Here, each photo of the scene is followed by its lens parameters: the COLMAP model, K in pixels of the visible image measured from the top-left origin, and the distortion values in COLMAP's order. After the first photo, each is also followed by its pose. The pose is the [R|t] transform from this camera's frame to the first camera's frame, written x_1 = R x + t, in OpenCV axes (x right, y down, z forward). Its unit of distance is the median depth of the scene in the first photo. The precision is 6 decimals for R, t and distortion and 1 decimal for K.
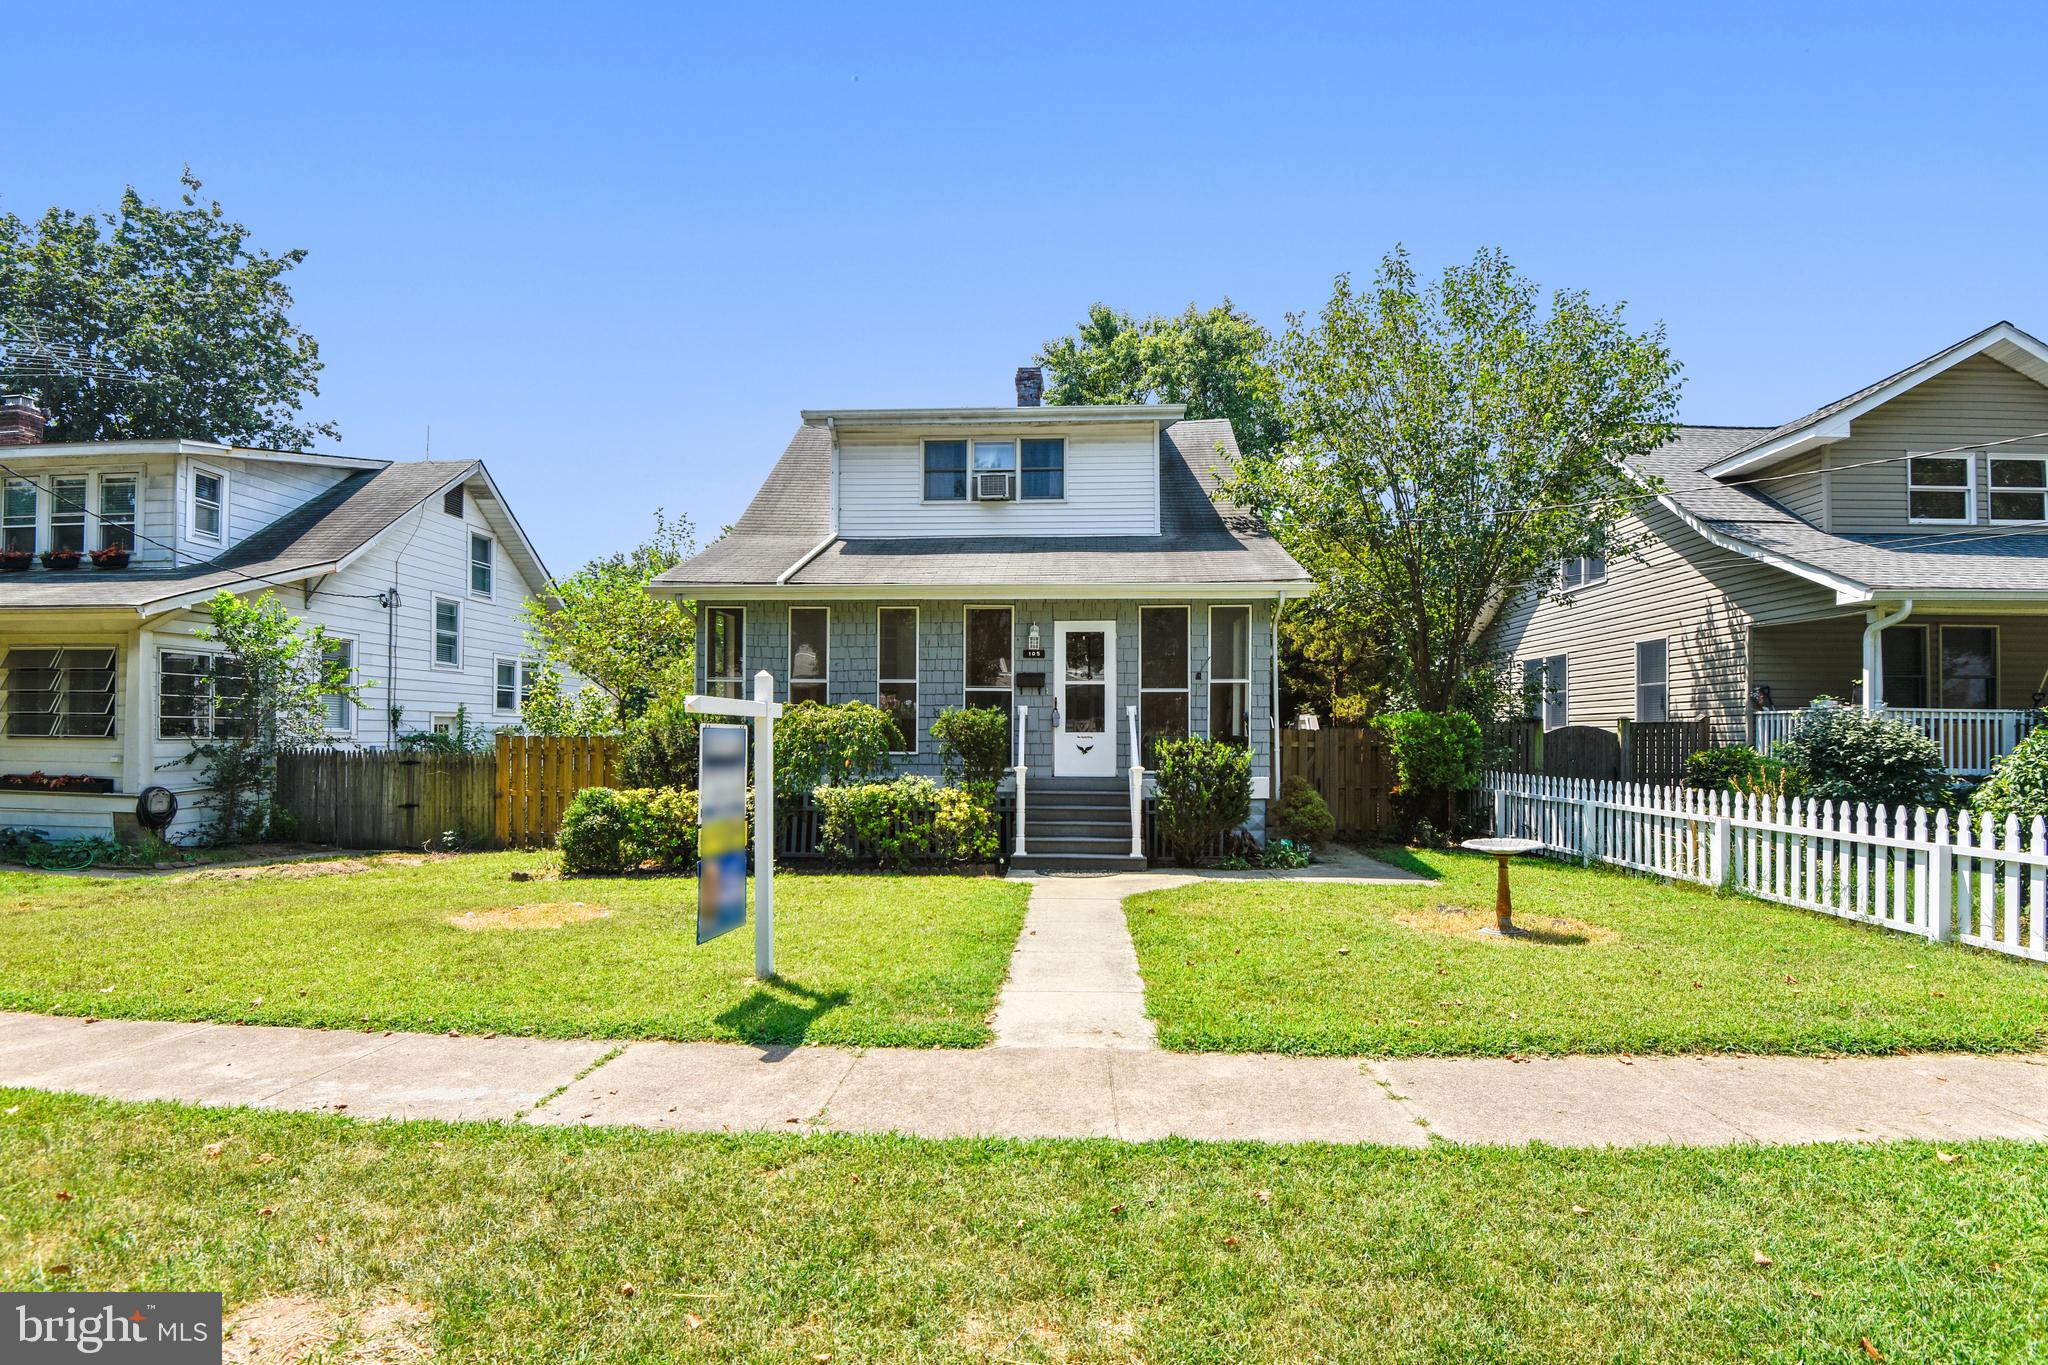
lens RADIAL K [[952.8, 0, 1024.0], [0, 952.8, 682.5], [0, 0, 1]] dist [-0.002152, -0.018770]
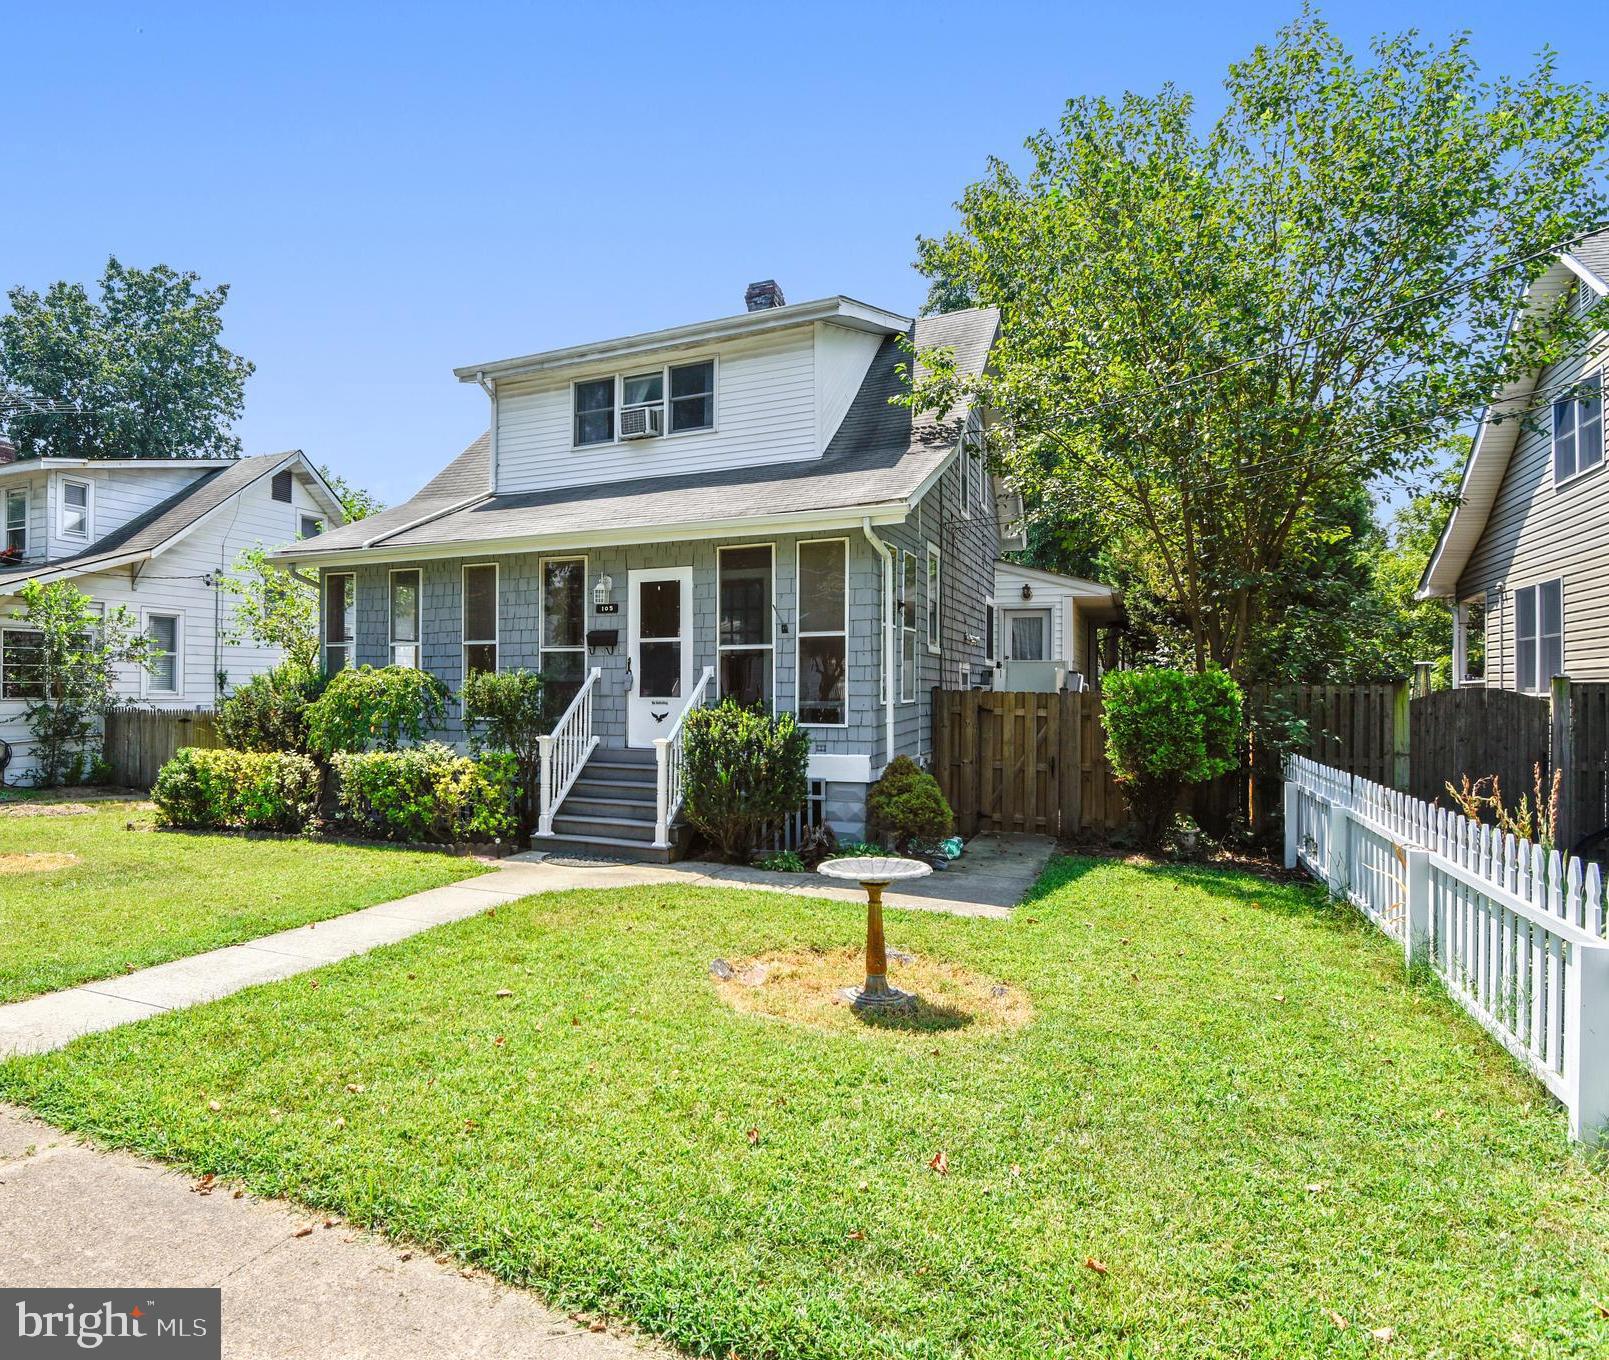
lens RADIAL K [[985.2, 0, 804.3], [0, 985.2, 643.0], [0, 0, 1]] dist [-0.008919, -0.001501]
pose [[0.909131, -0.018388, -0.416104, 0.538418], [0.021615, 0.999762, 0.003045, 0.003084], [0.415949, -0.011762, 0.909312, 0.235940]]
